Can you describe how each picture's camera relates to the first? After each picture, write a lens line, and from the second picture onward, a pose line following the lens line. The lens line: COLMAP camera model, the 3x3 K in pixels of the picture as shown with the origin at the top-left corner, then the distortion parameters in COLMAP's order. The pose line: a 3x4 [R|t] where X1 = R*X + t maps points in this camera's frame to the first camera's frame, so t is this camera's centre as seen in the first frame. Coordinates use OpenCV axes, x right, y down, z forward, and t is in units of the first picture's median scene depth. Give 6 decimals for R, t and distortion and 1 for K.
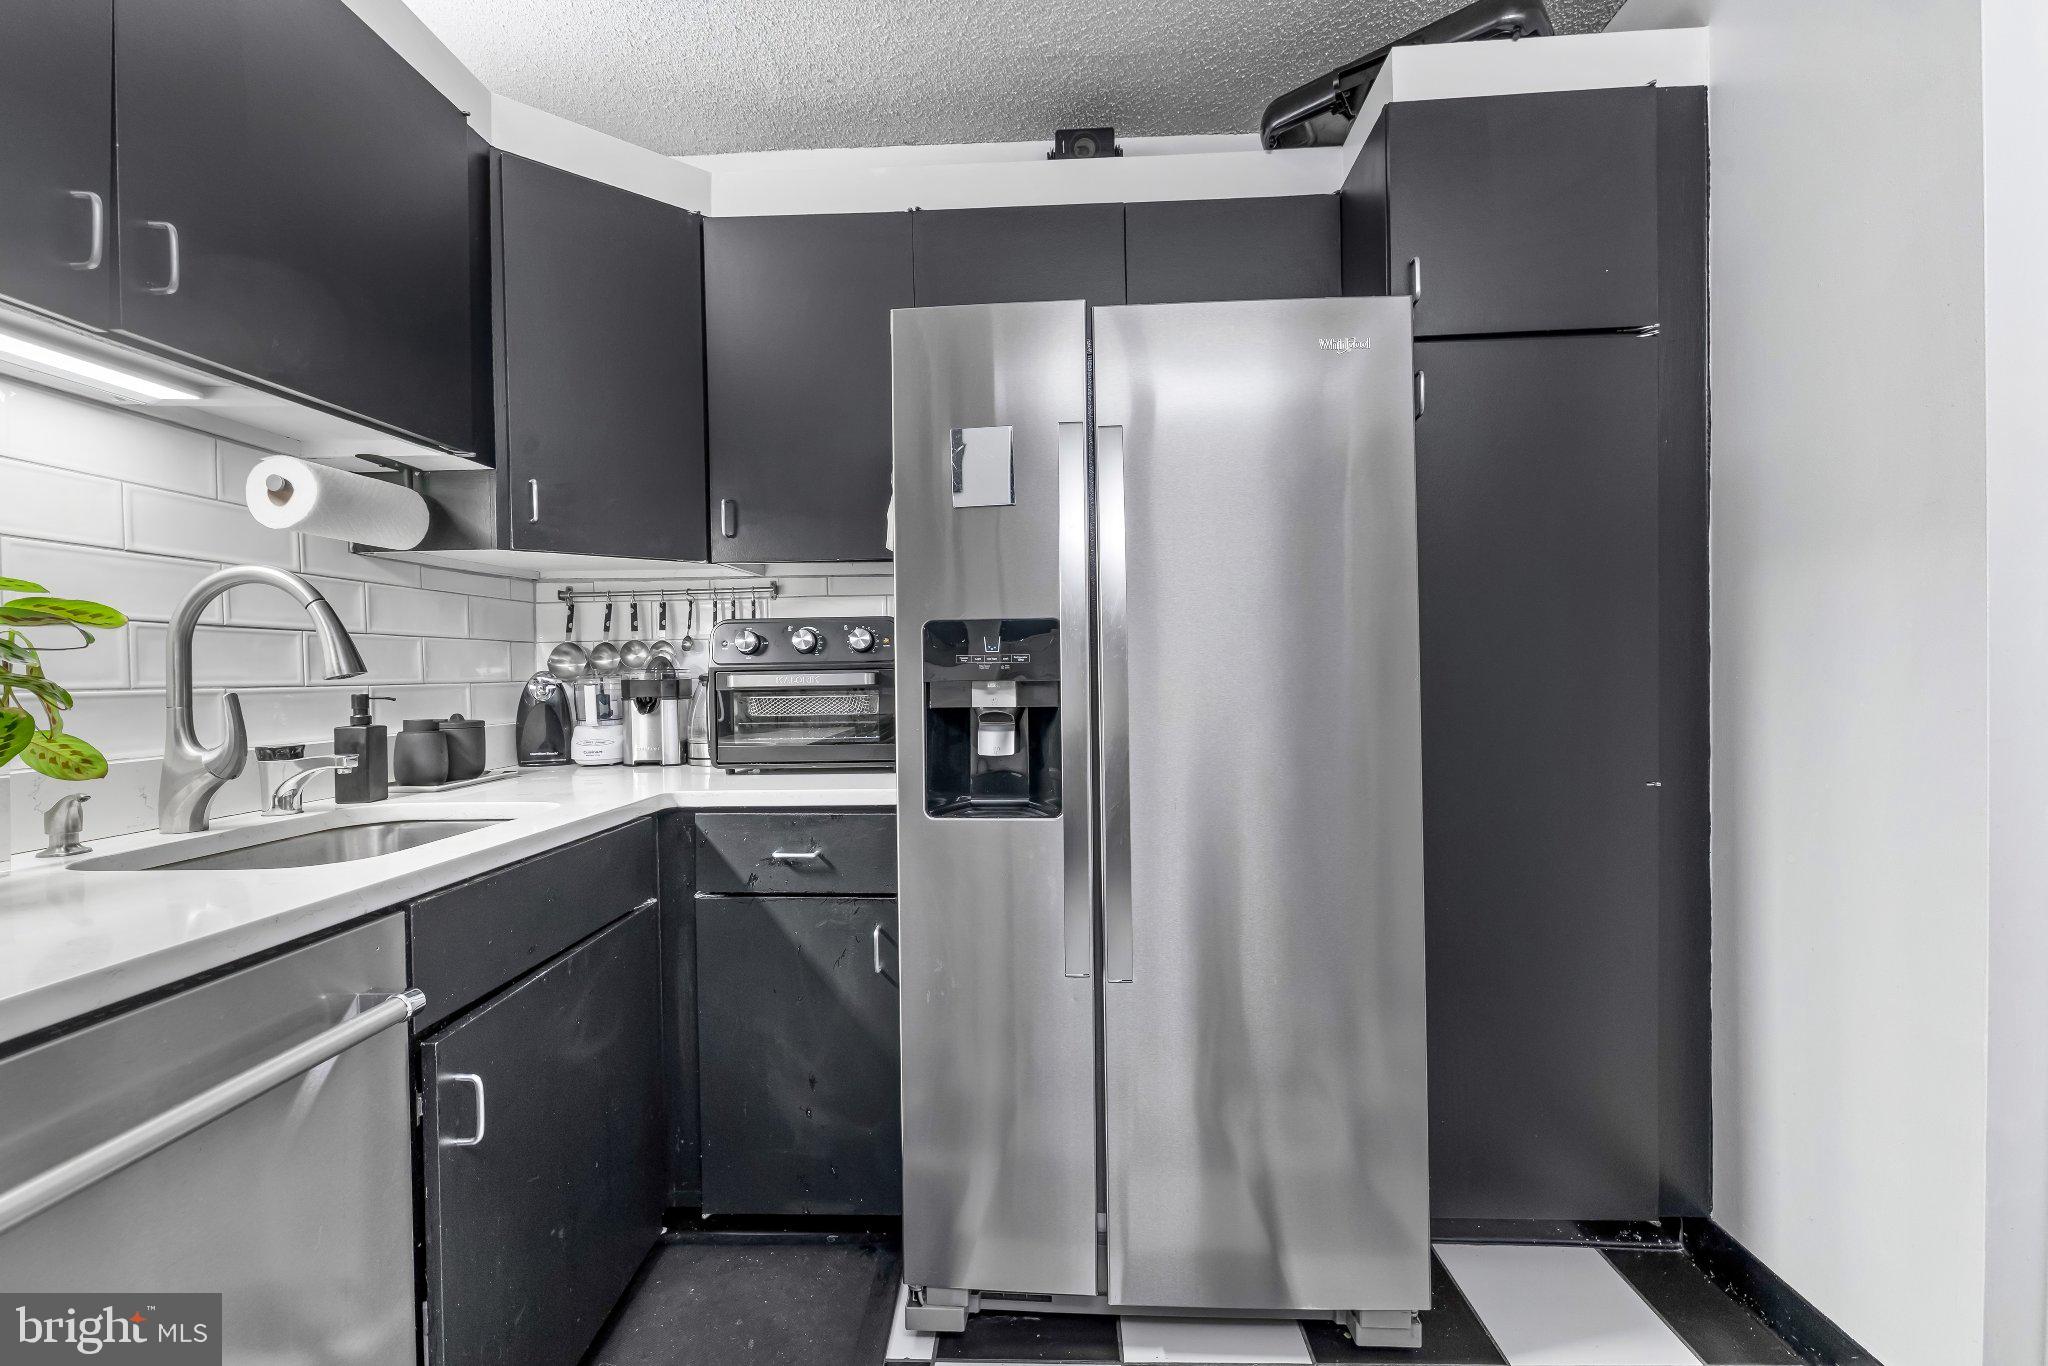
lens RADIAL K [[897.9, 0, 1024.0], [0, 897.9, 683.0], [0, 0, 1]] dist [0.000499, 0.000070]
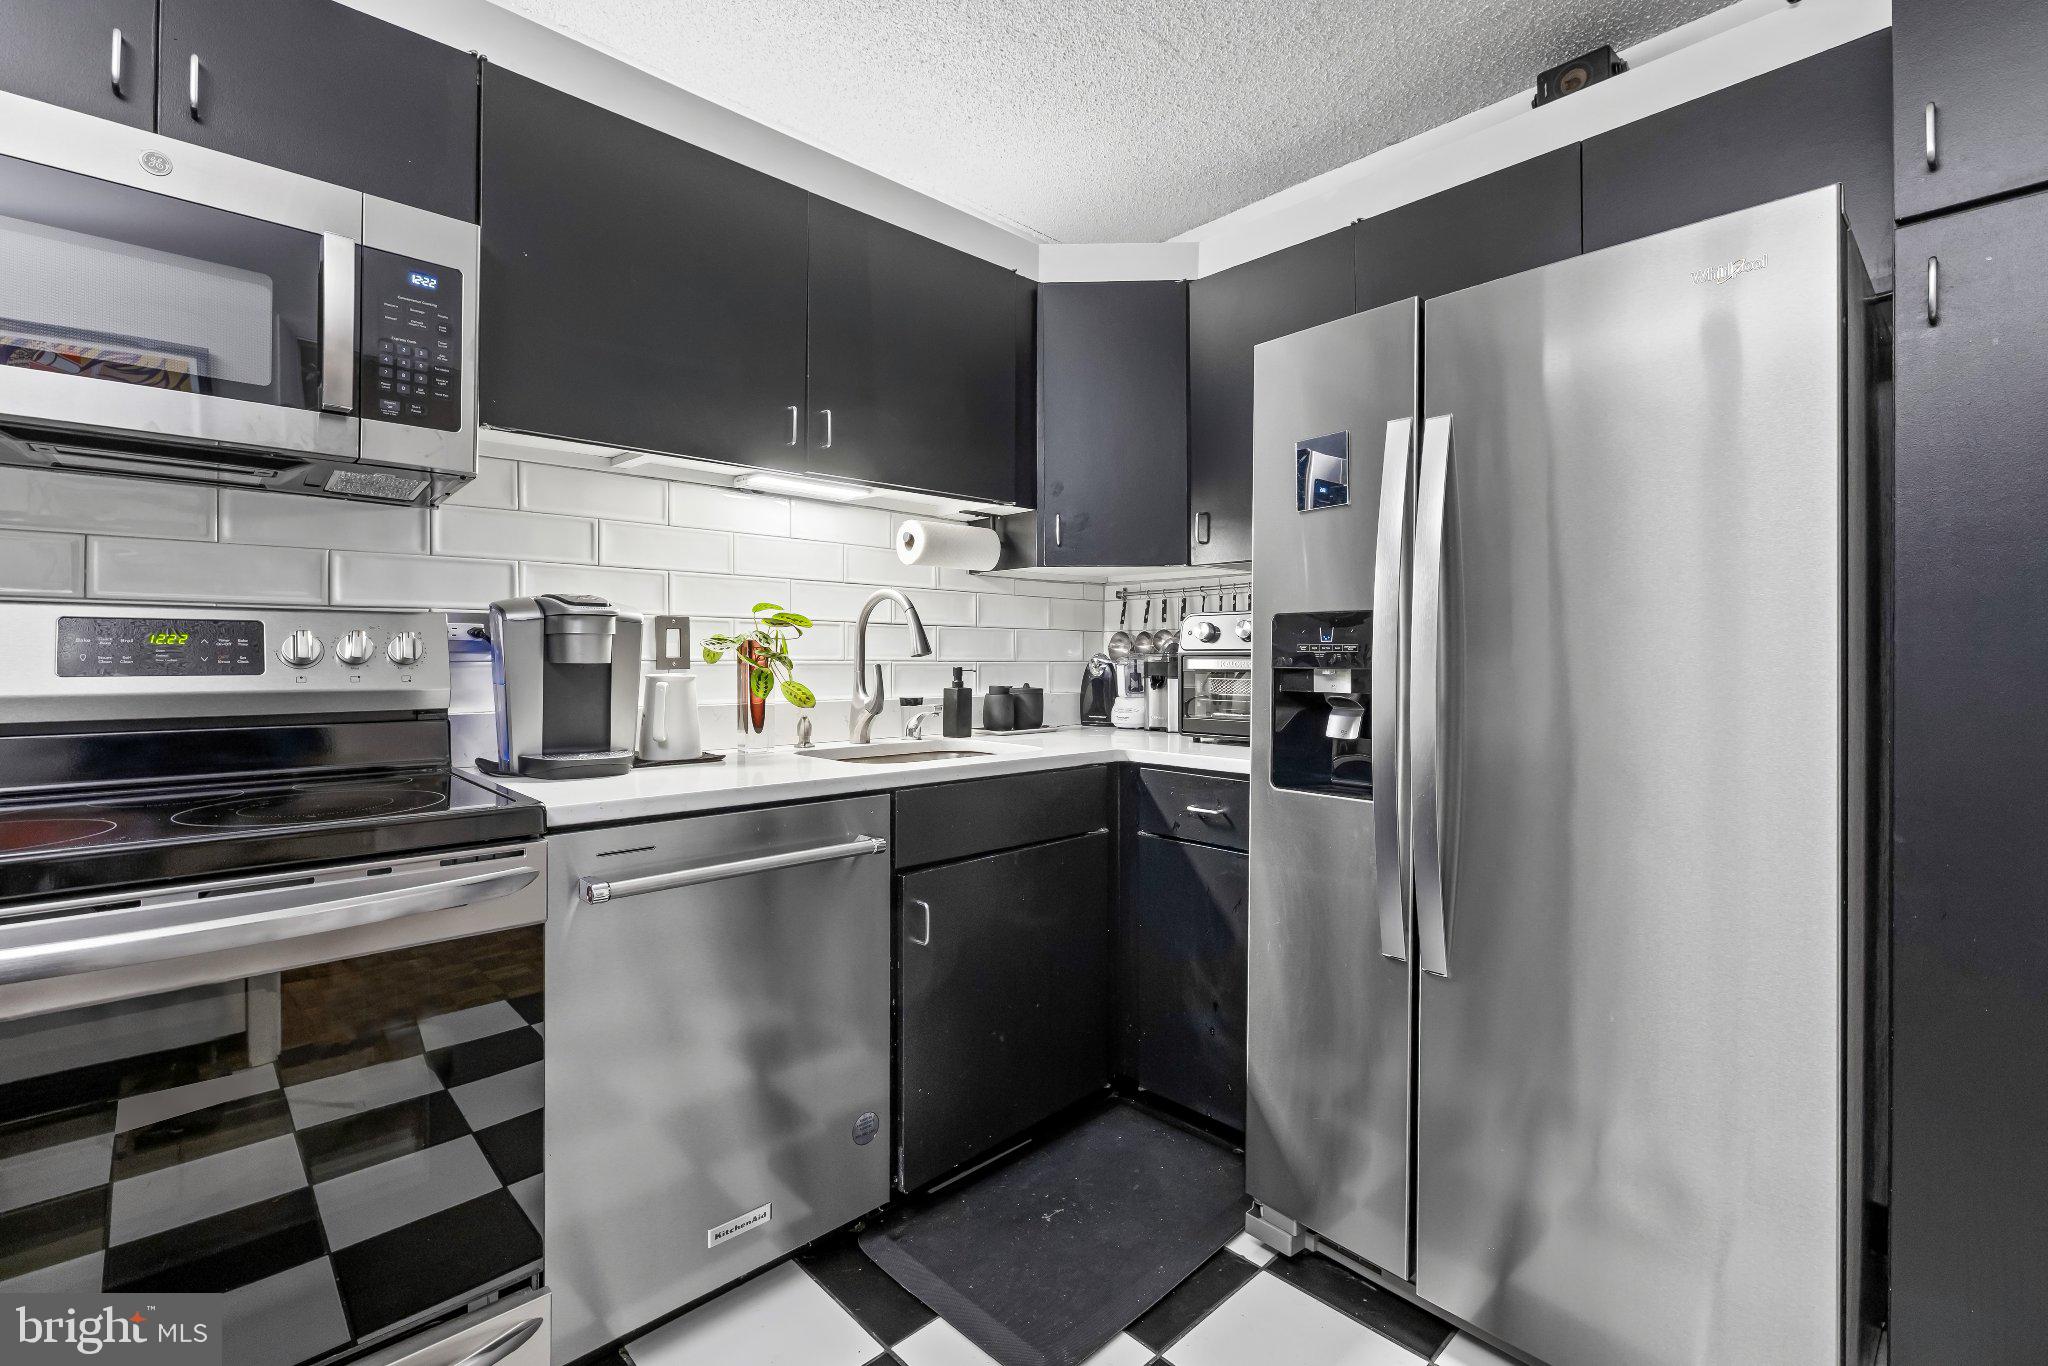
lens RADIAL K [[909.6, 0, 1026.0], [0, 909.6, 660.8], [0, 0, 1]] dist [-0.001634, 0.000080]
pose [[0.717947, 0.018832, -0.695843, 0.404914], [-0.024056, 0.999708, 0.002235, -0.004293], [0.695682, 0.015135, 0.718190, -0.033655]]
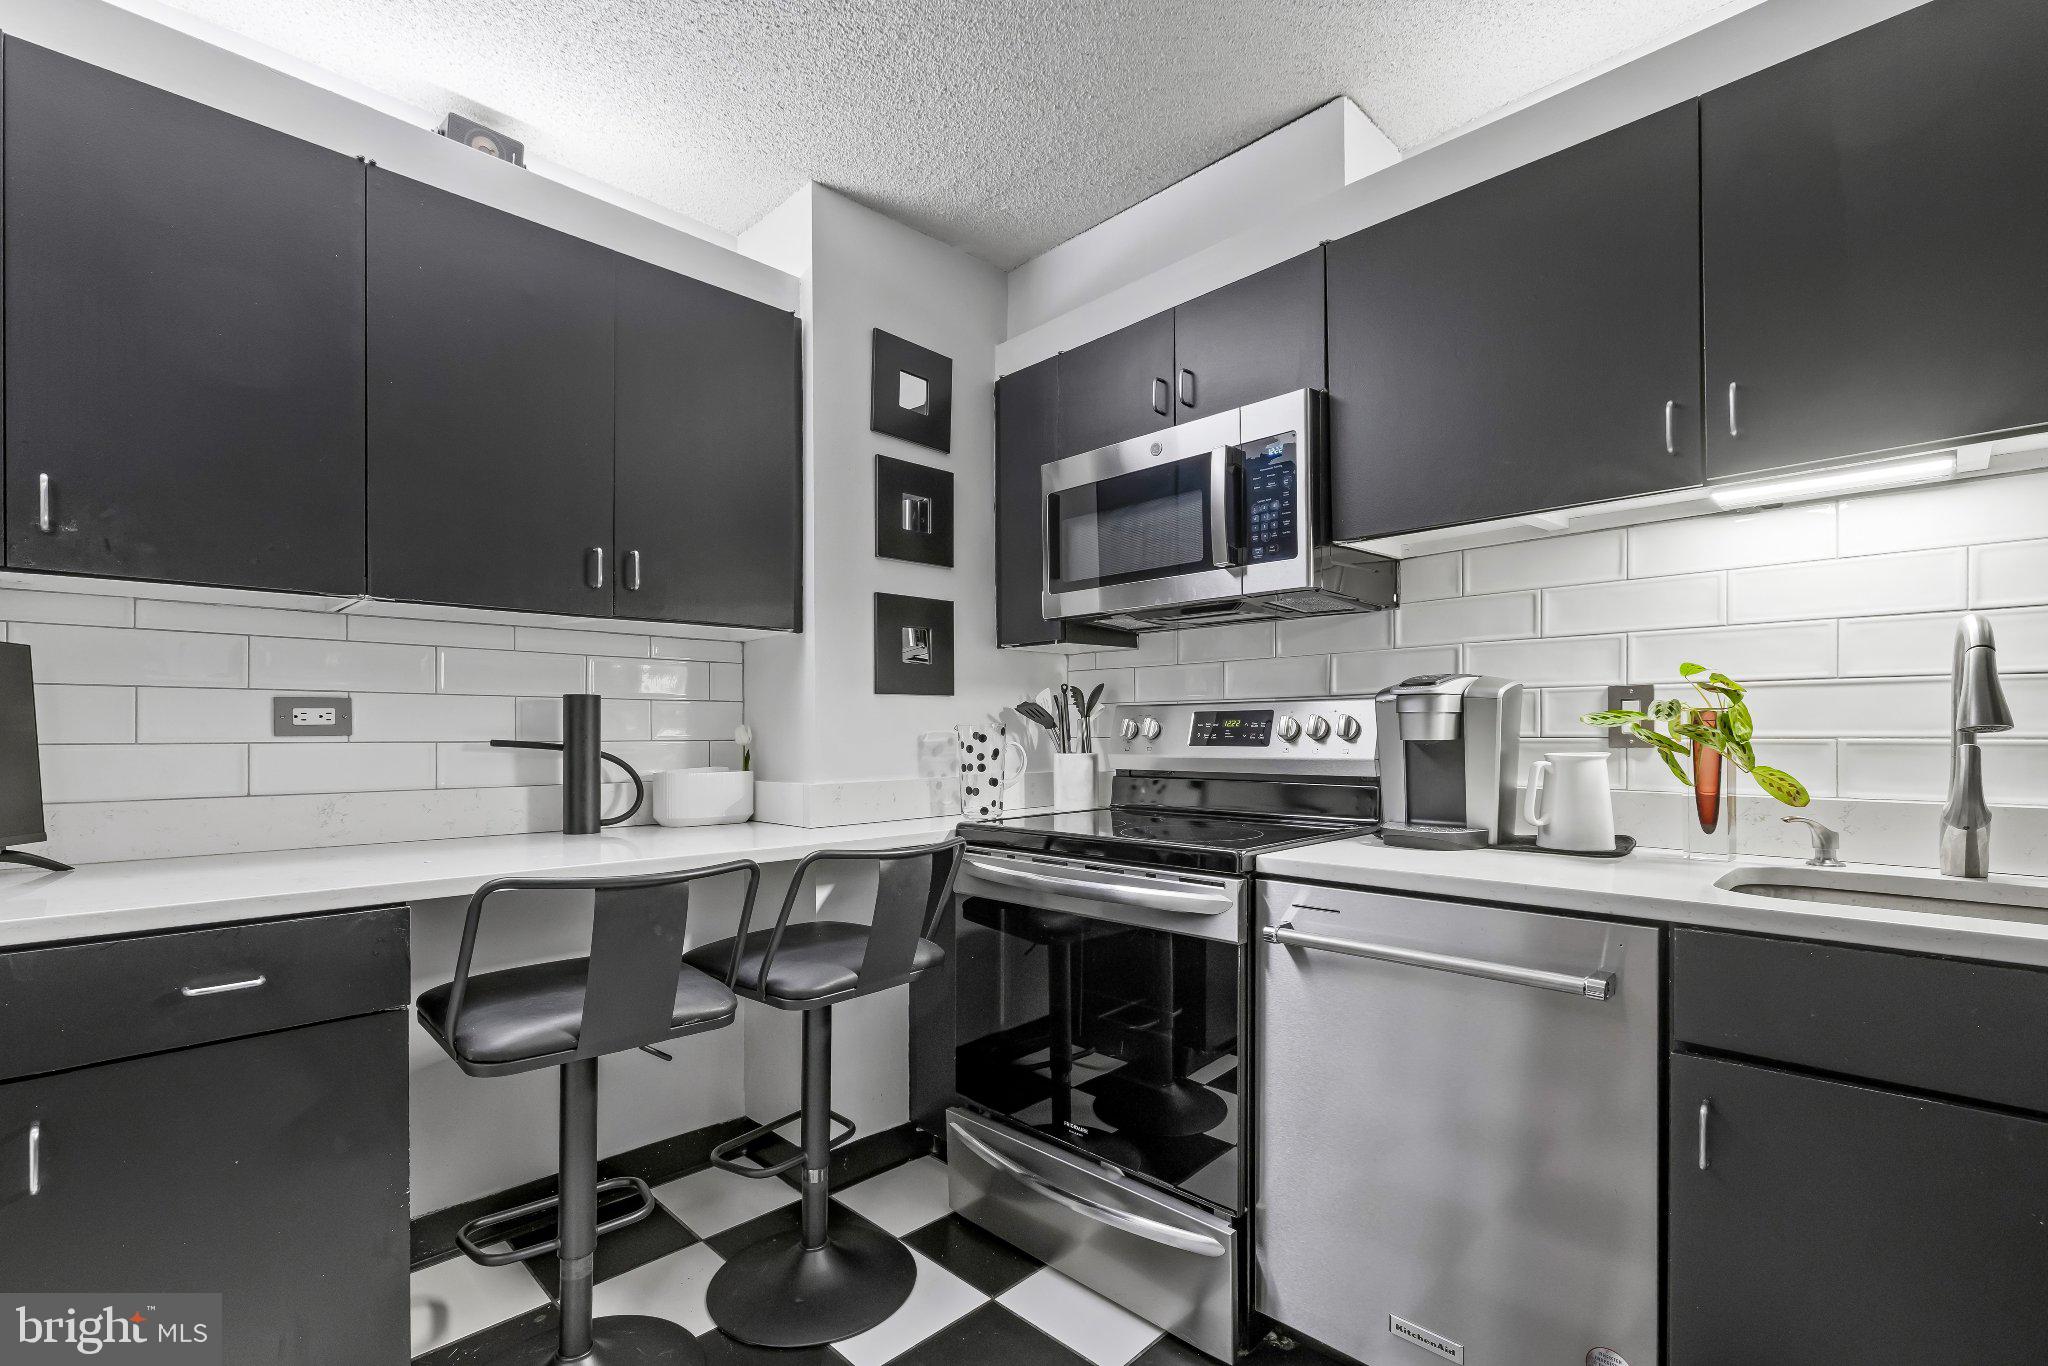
lens RADIAL K [[909.0, 0, 1026.0], [0, 909.0, 735.7], [0, 0, 1]] dist [-0.000541, -0.000009]
pose [[-0.674966, 0.019565, -0.737589, 0.448903], [0.000597, 0.999663, 0.025970, -0.020009], [0.737848, 0.017088, -0.674750, 0.707356]]
